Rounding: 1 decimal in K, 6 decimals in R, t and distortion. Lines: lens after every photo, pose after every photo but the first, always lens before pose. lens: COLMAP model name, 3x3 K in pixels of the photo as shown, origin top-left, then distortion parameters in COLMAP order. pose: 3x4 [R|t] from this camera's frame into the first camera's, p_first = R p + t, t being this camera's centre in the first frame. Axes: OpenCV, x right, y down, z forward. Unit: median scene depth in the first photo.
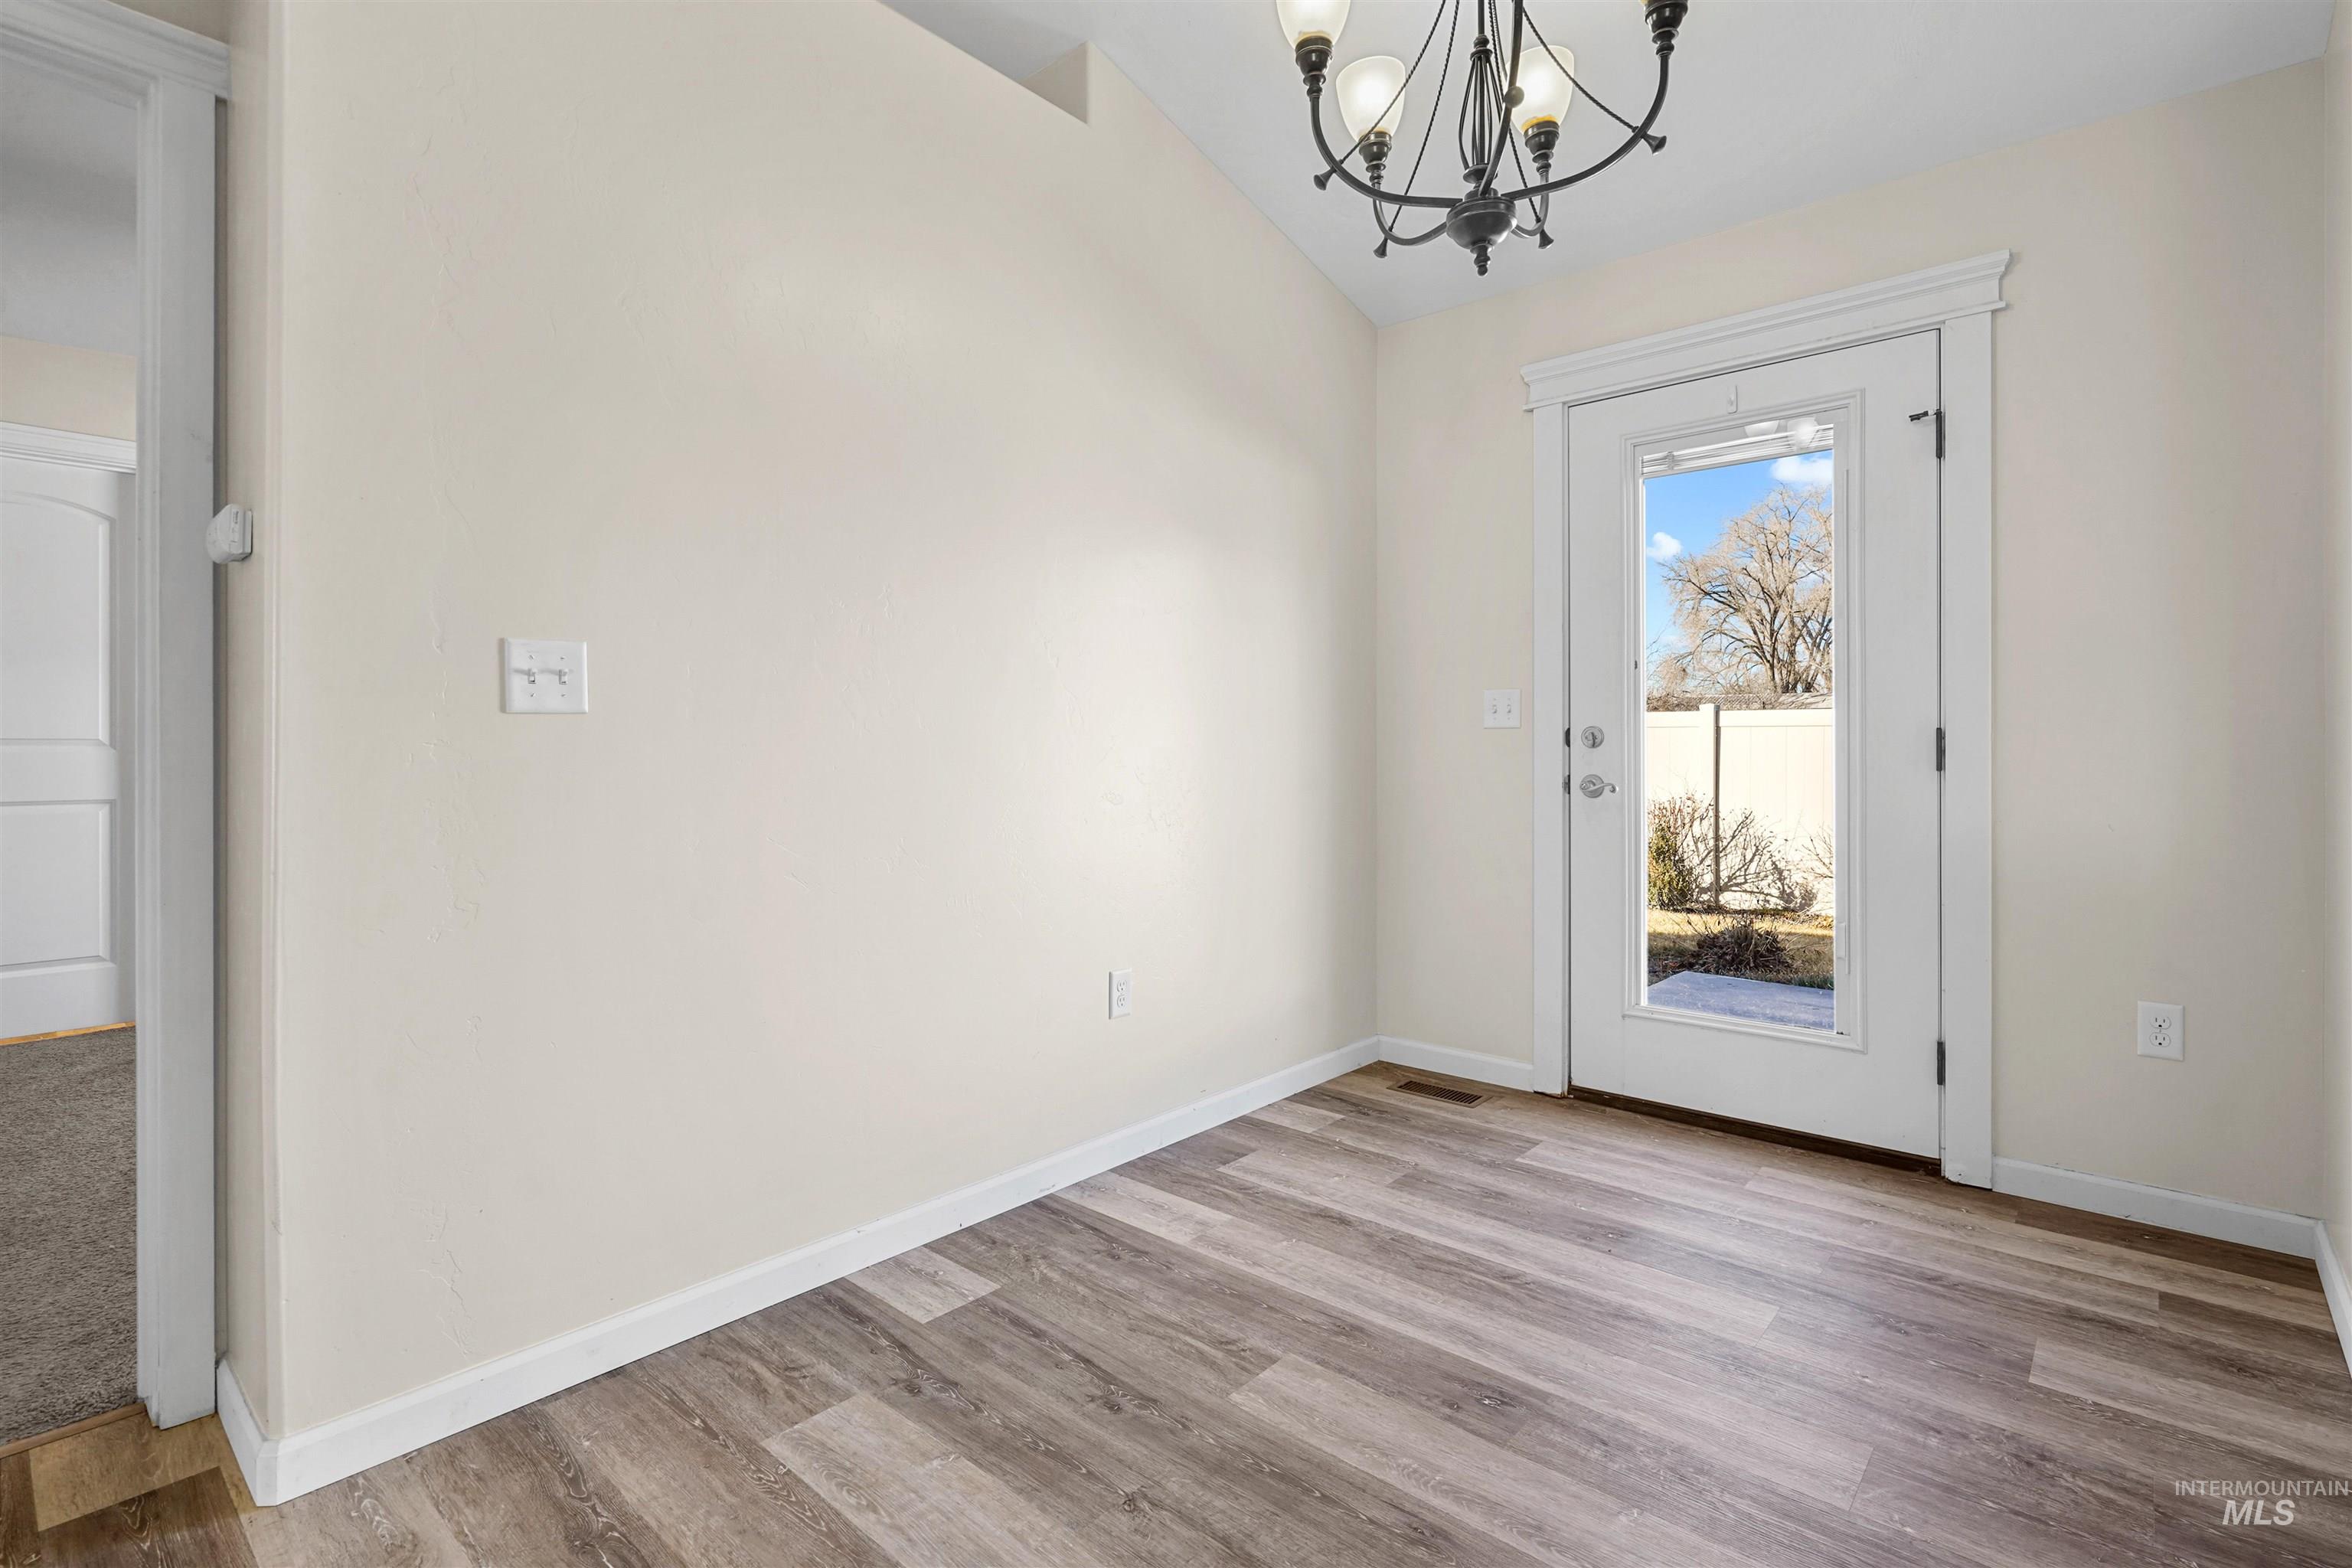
lens RADIAL K [[1097.5, 0, 1180.4], [0, 1097.5, 750.3], [0, 0, 1]] dist [-0.000087, -0.000574]
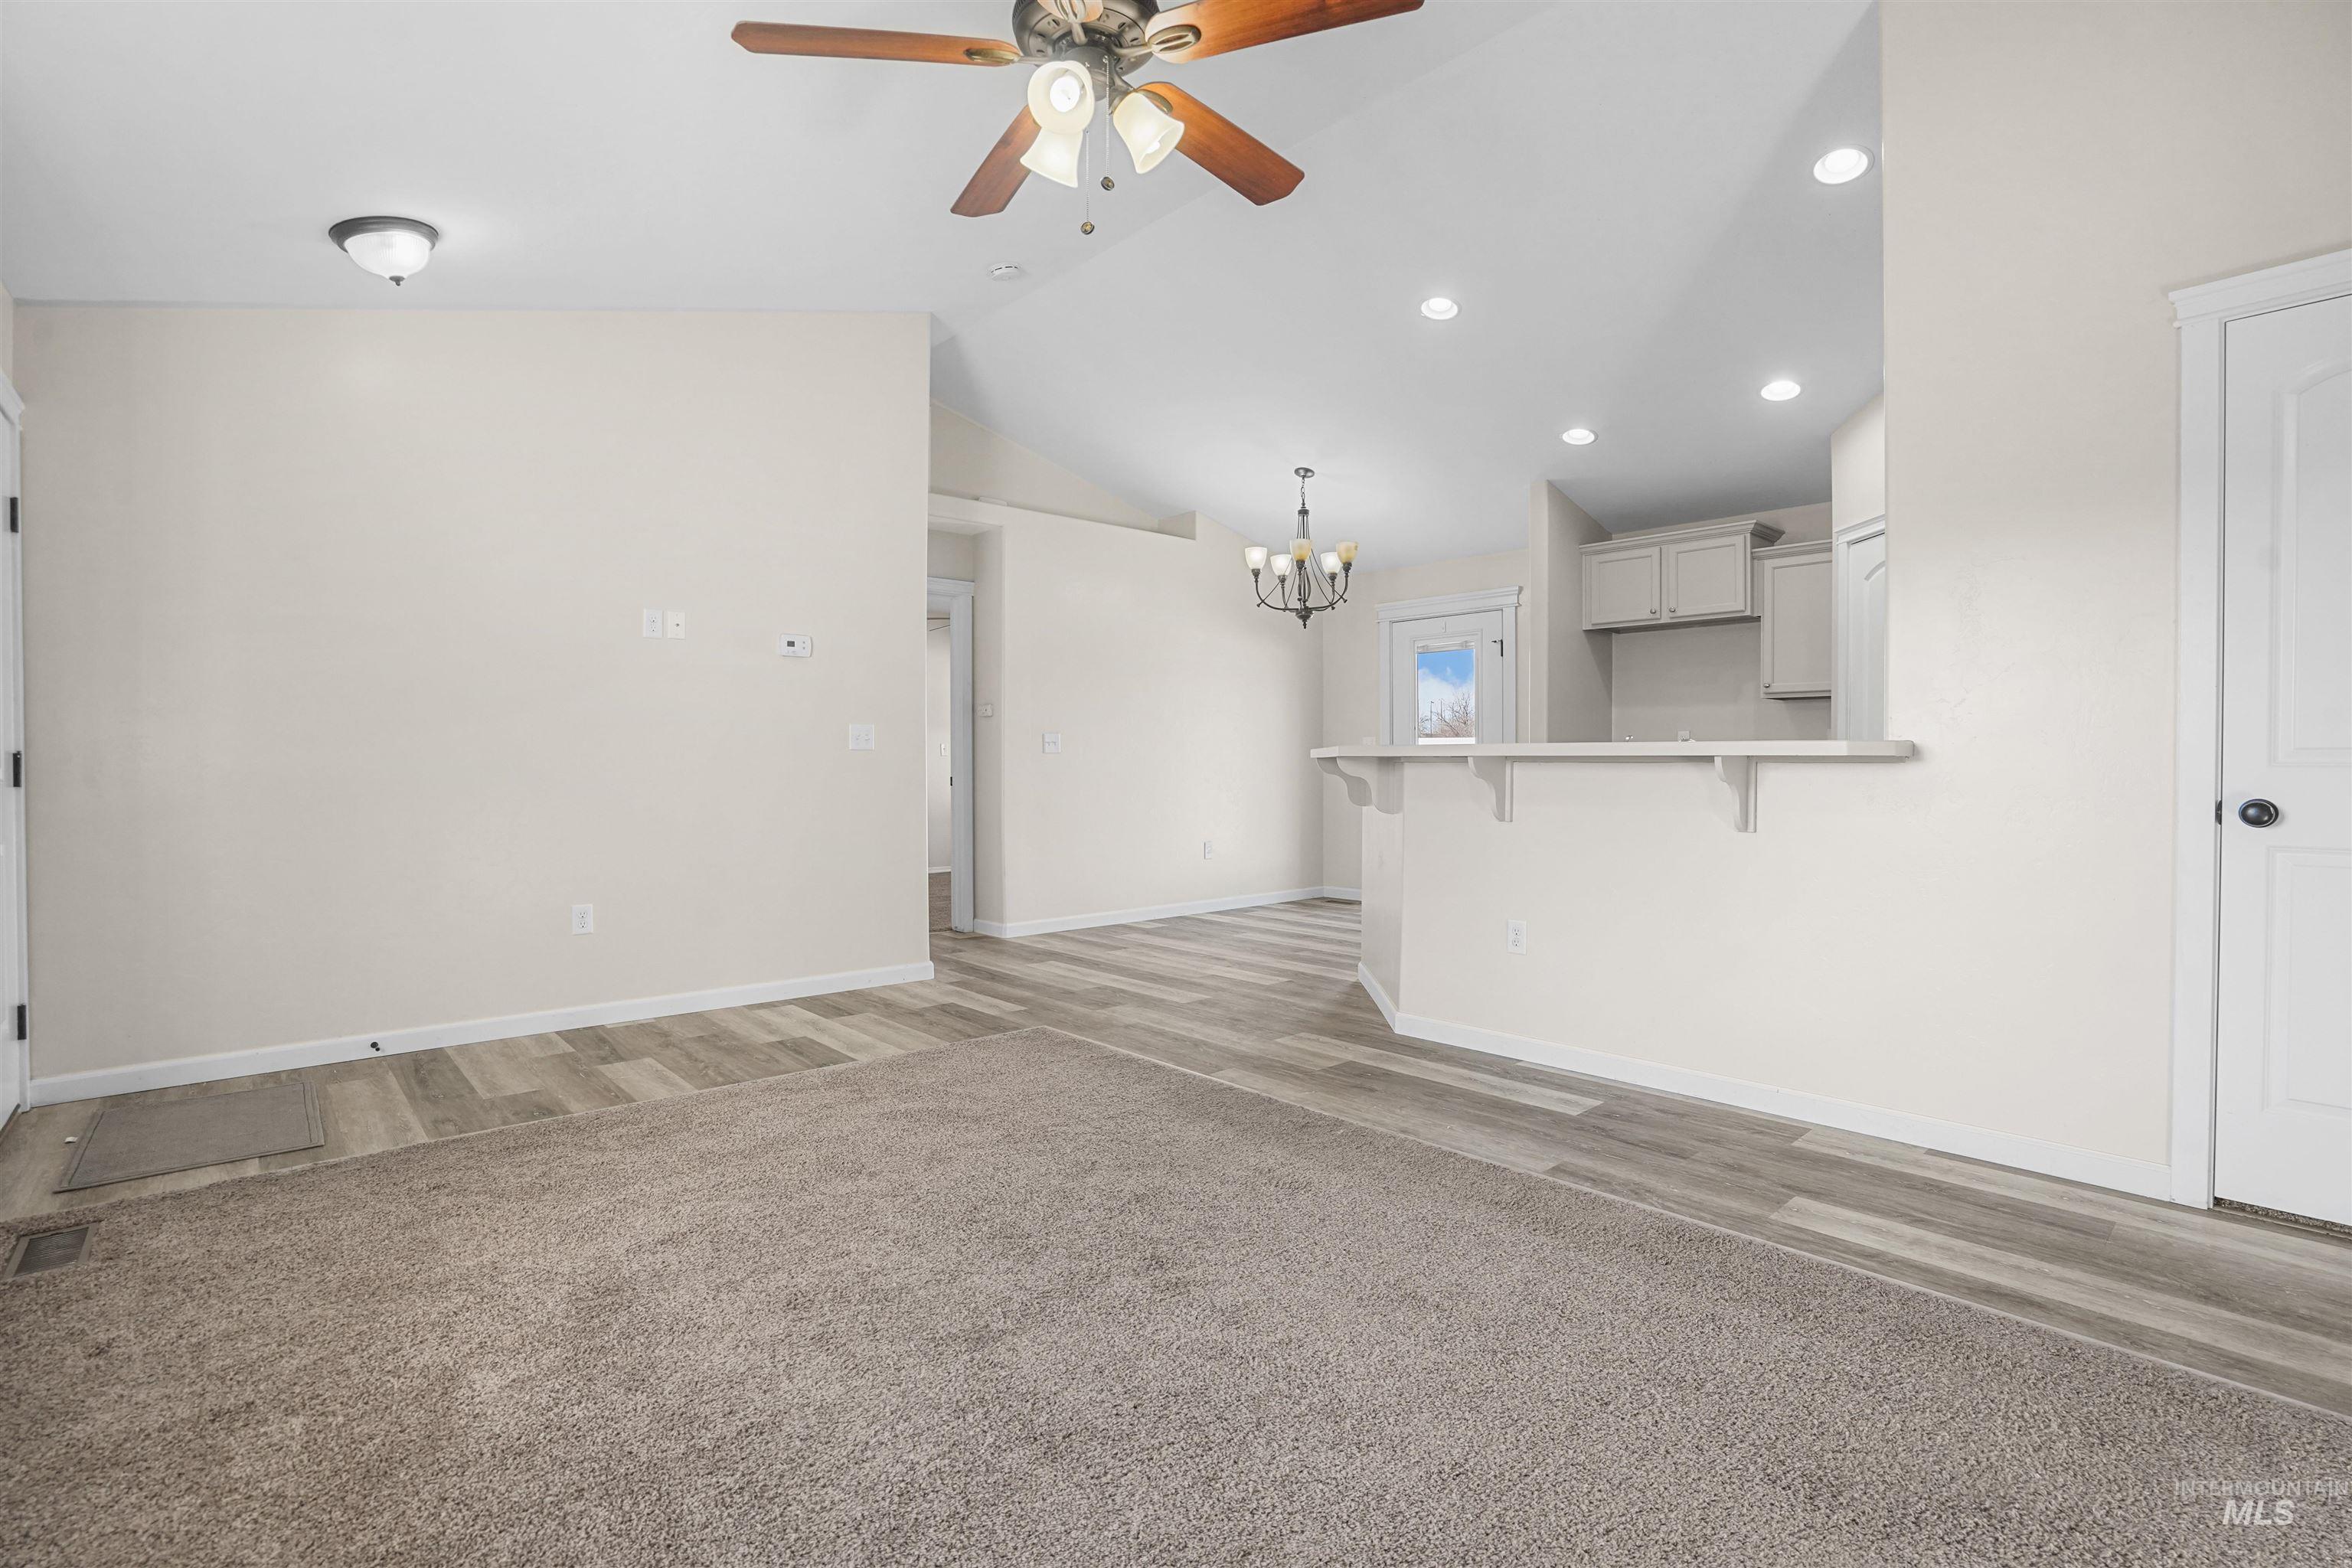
lens RADIAL K [[1086.0, 0, 1166.7], [0, 1086.0, 778.5], [0, 0, 1]] dist [-0.056253, 0.019235]
pose [[0.993336, 0.000073, -0.115257, 0.171173], [0.001672, 0.999885, 0.015042, -0.001449], [0.115245, -0.015135, 0.993222, -1.866452]]
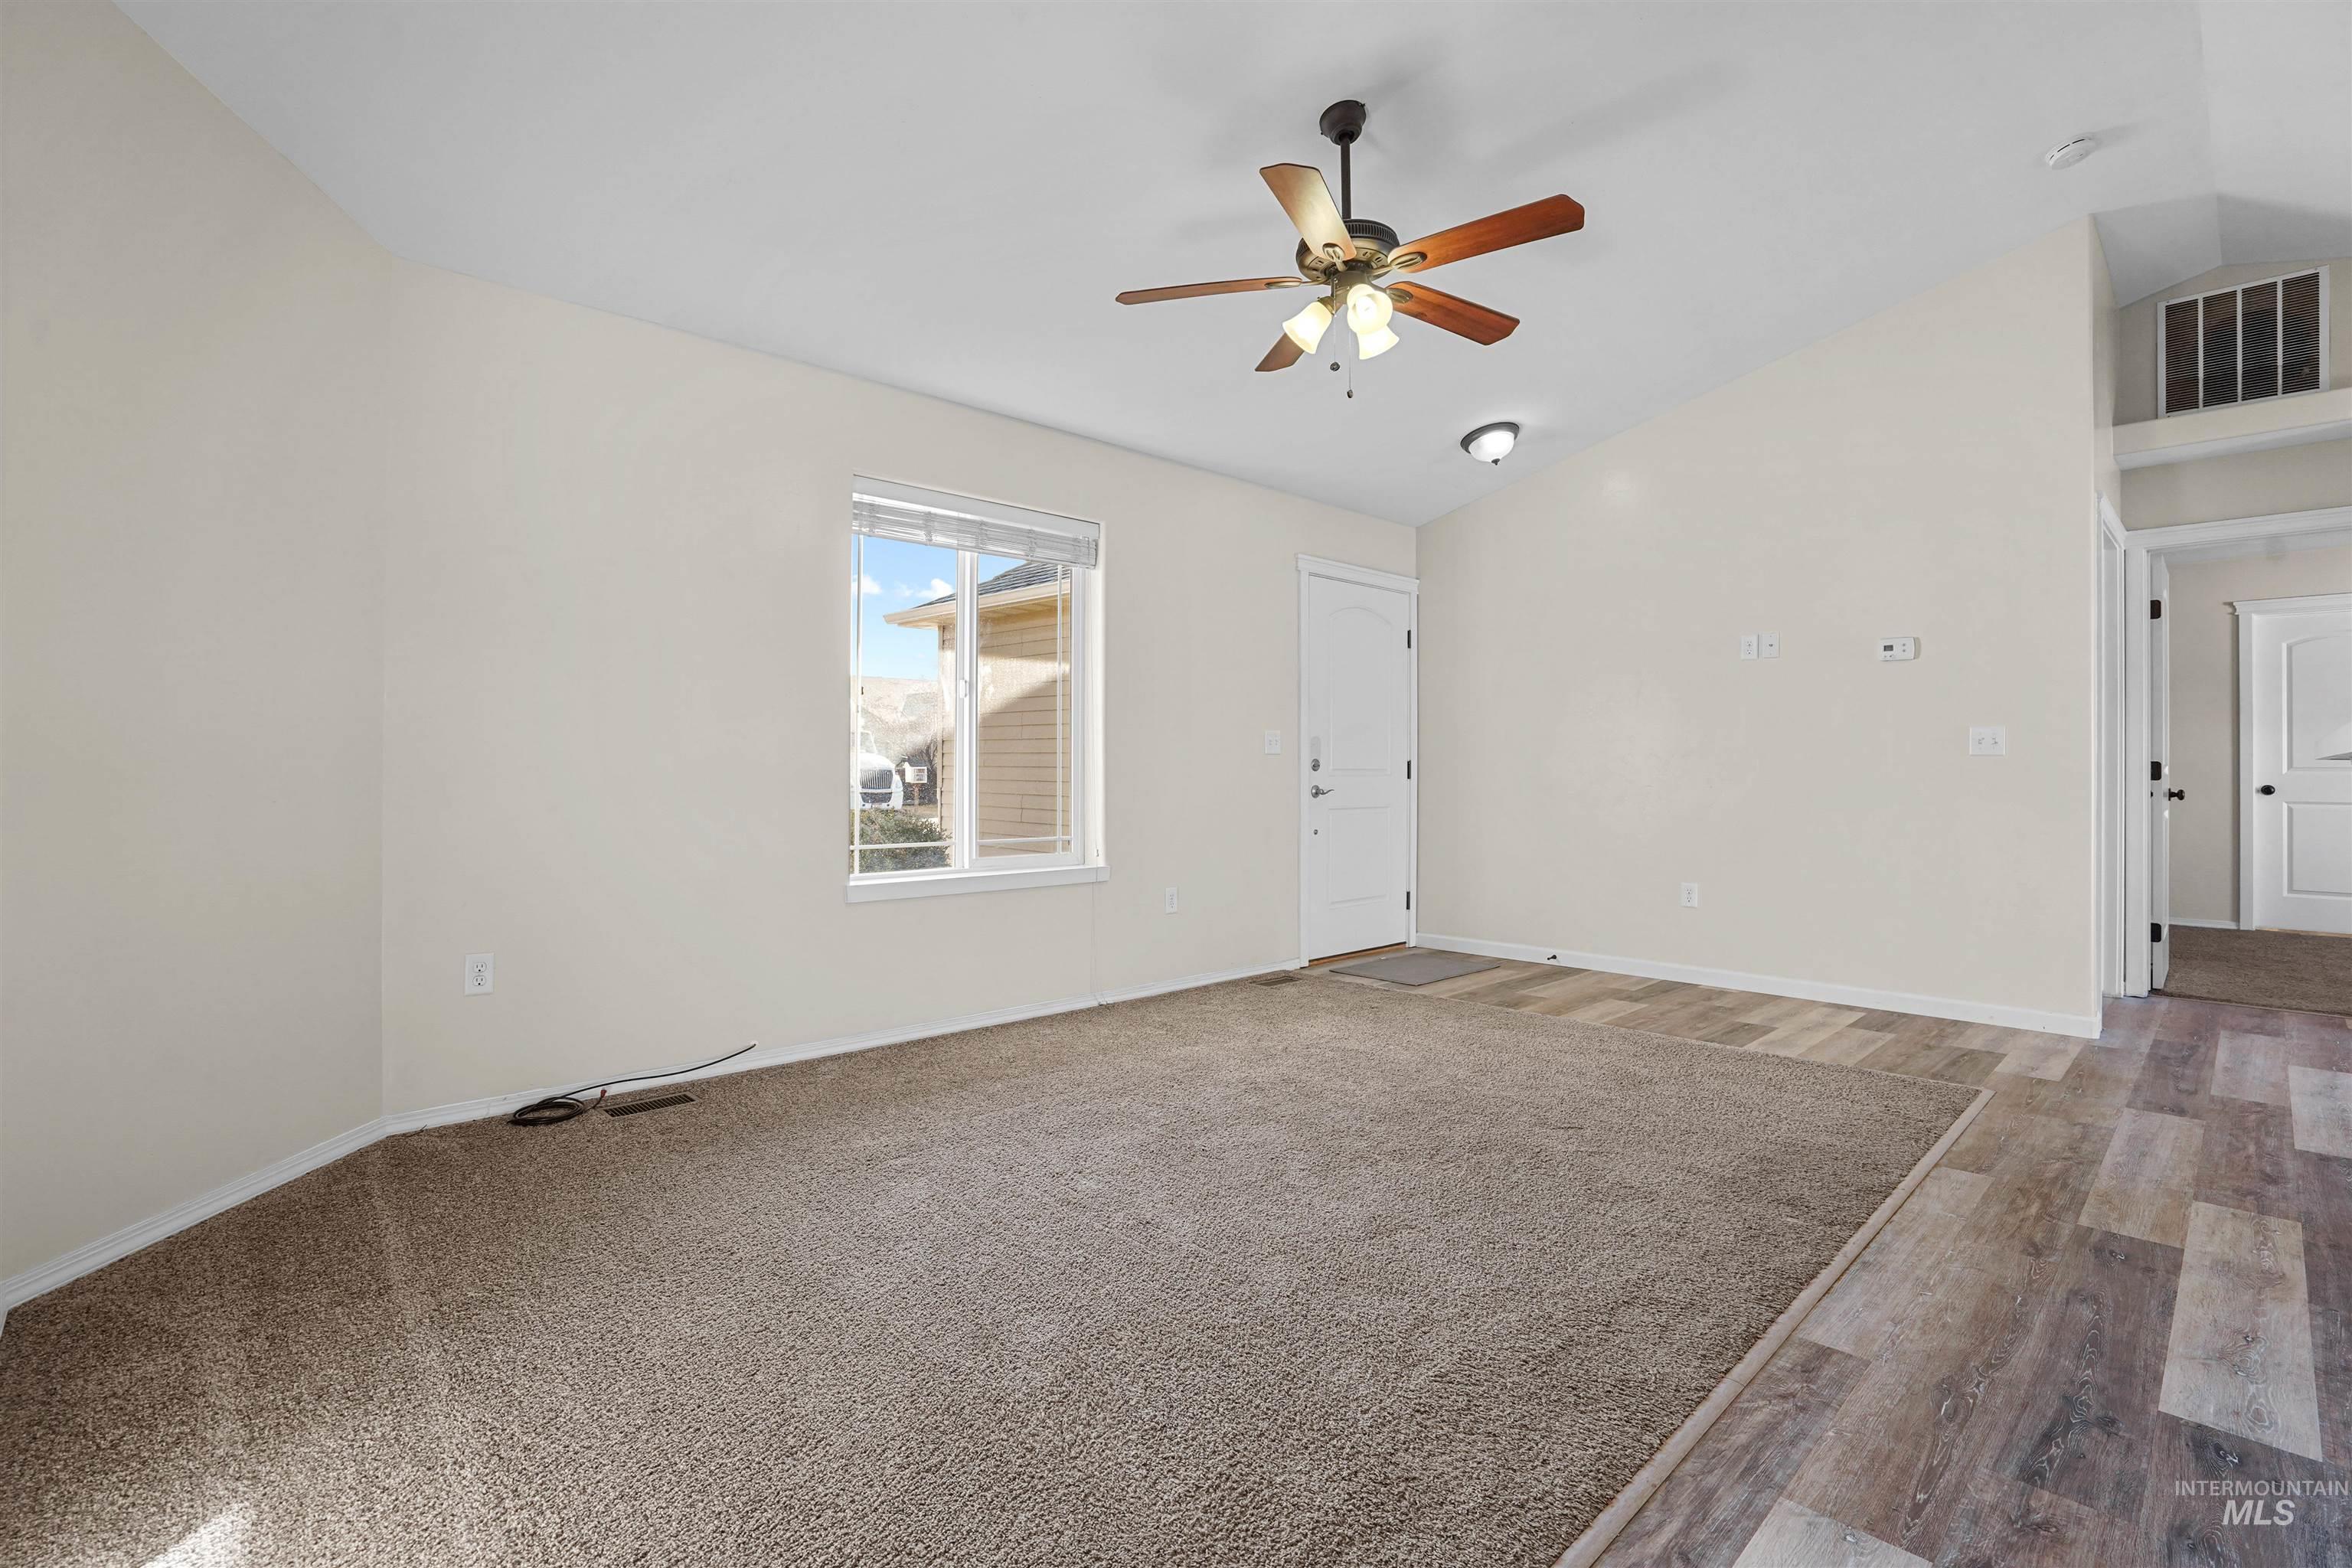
lens RADIAL K [[1086.0, 0, 1166.7], [0, 1086.0, 778.5], [0, 0, 1]] dist [-0.056253, 0.019235]
pose [[-0.081569, 0.009646, -0.996621, 1.202056], [0.001073, 0.999953, 0.009591, -0.003922], [0.996667, -0.000287, -0.081575, -1.169855]]
